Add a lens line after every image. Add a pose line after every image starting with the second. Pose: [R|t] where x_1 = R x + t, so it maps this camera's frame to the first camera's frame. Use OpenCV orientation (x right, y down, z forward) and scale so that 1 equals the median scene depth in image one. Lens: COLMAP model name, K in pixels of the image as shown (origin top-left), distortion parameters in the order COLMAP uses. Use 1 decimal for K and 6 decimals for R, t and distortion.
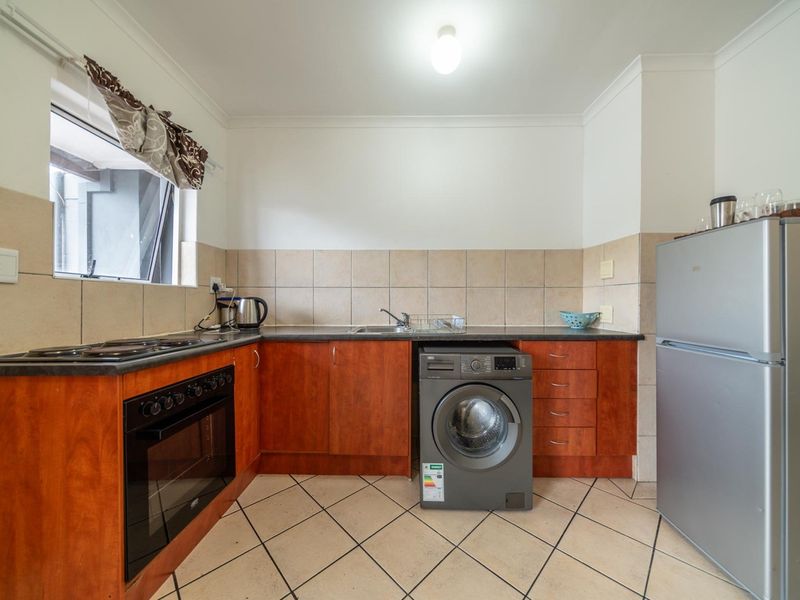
lens RADIAL K [[290.7, 0, 401.5], [0, 290.7, 302.3], [0, 0, 1]] dist [0.012940, -0.004837]
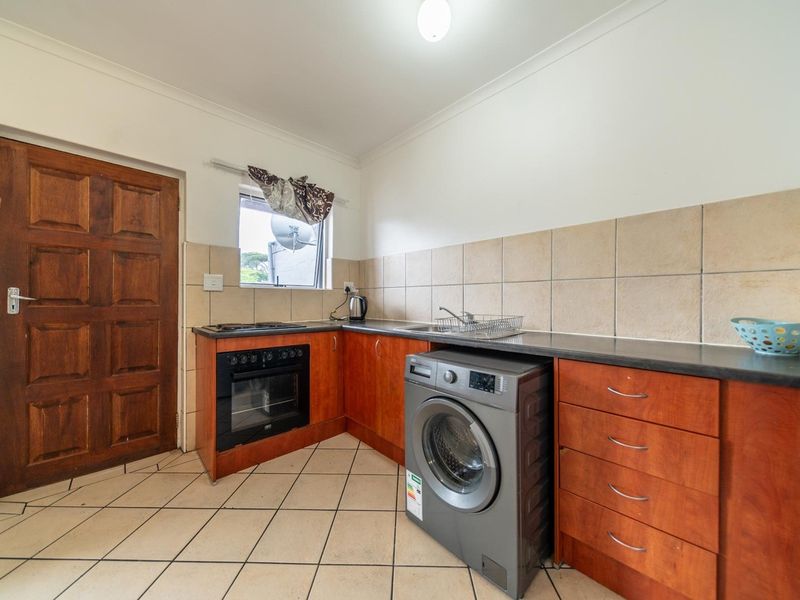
lens RADIAL K [[290.7, 0, 401.5], [0, 290.7, 302.3], [0, 0, 1]] dist [0.012940, -0.004837]
pose [[0.703256, 0.005236, -0.710917, 0.629063], [-0.000827, 0.999978, 0.006547, -0.000168], [0.710936, -0.004016, 0.703245, 0.274265]]
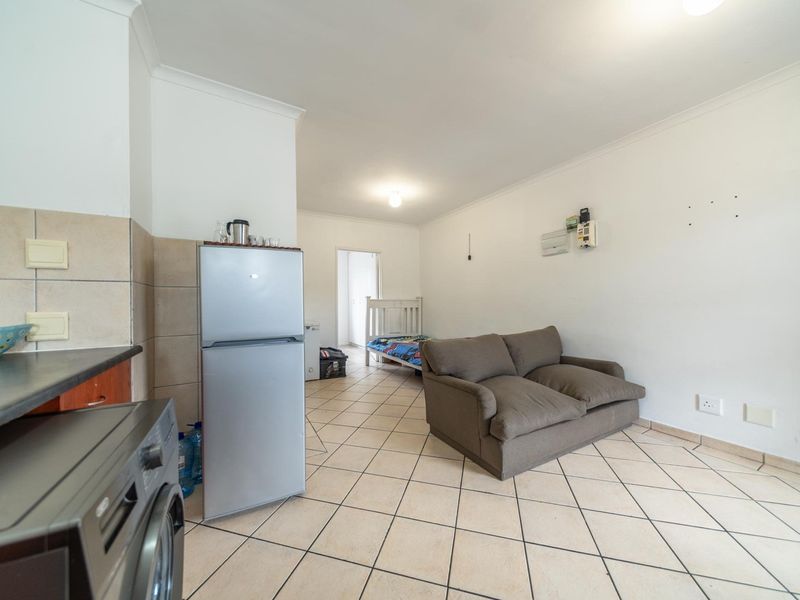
lens RADIAL K [[295.8, 0, 401.6], [0, 295.8, 302.6], [0, 0, 1]] dist [0.014010, -0.004863]
pose [[-0.502985, 0.002352, 0.864292, -0.251920], [0.013105, 0.999902, 0.004906, -0.002716], [-0.864196, 0.013794, -0.502966, 0.768078]]
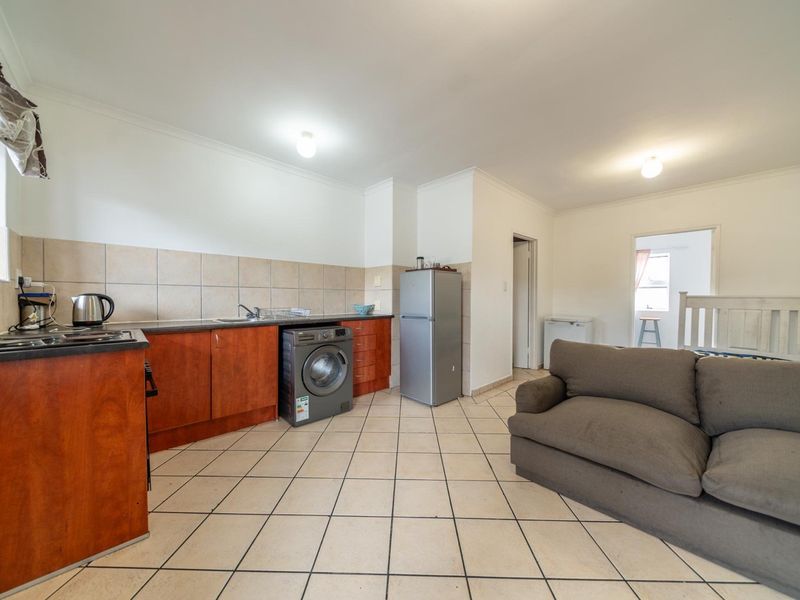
lens RADIAL K [[295.8, 0, 401.6], [0, 295.8, 302.6], [0, 0, 1]] dist [0.014010, -0.004863]
pose [[0.713258, -0.008381, 0.700851, -0.562158], [-0.000365, 0.999924, 0.012329, -0.000884], [-0.700901, -0.009050, 0.713201, -0.491639]]
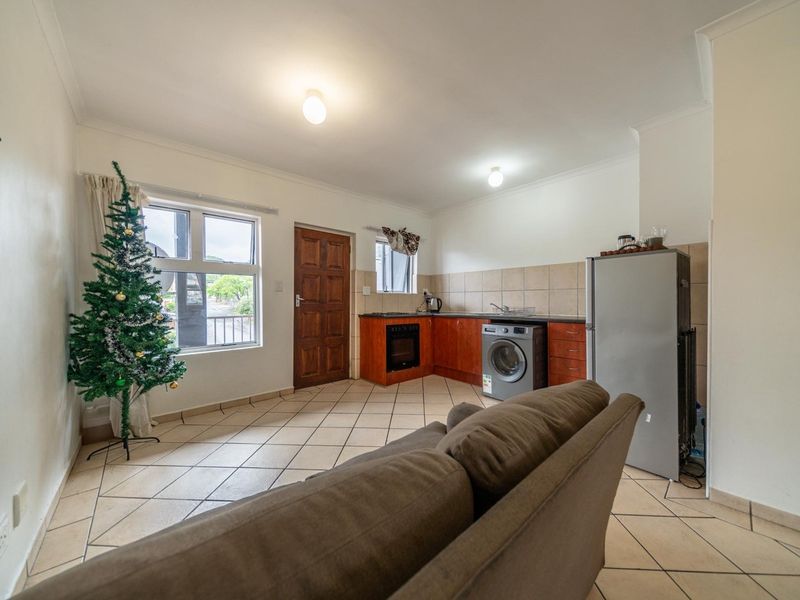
lens RADIAL K [[290.7, 0, 401.5], [0, 290.7, 302.3], [0, 0, 1]] dist [0.012940, -0.004837]
pose [[0.676031, 0.001568, -0.736871, 1.072732], [0.003171, 0.999982, 0.005037, 0.005419], [0.736866, -0.005742, 0.676014, -0.770643]]
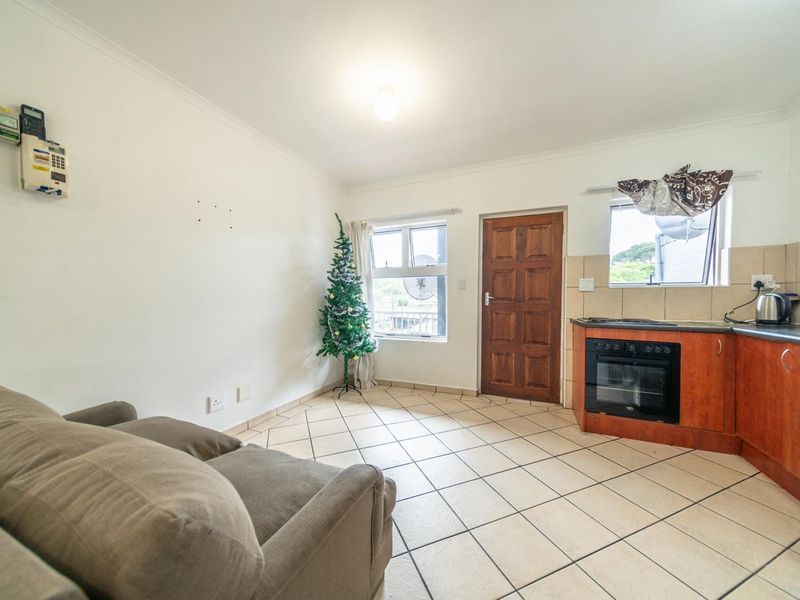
lens RADIAL K [[290.7, 0, 401.5], [0, 290.7, 302.3], [0, 0, 1]] dist [0.012940, -0.004837]
pose [[-0.376021, 0.012788, -0.926523, 1.032990], [-0.000361, 0.999903, 0.013948, -0.001774], [0.926611, 0.005579, -0.375980, 0.245147]]
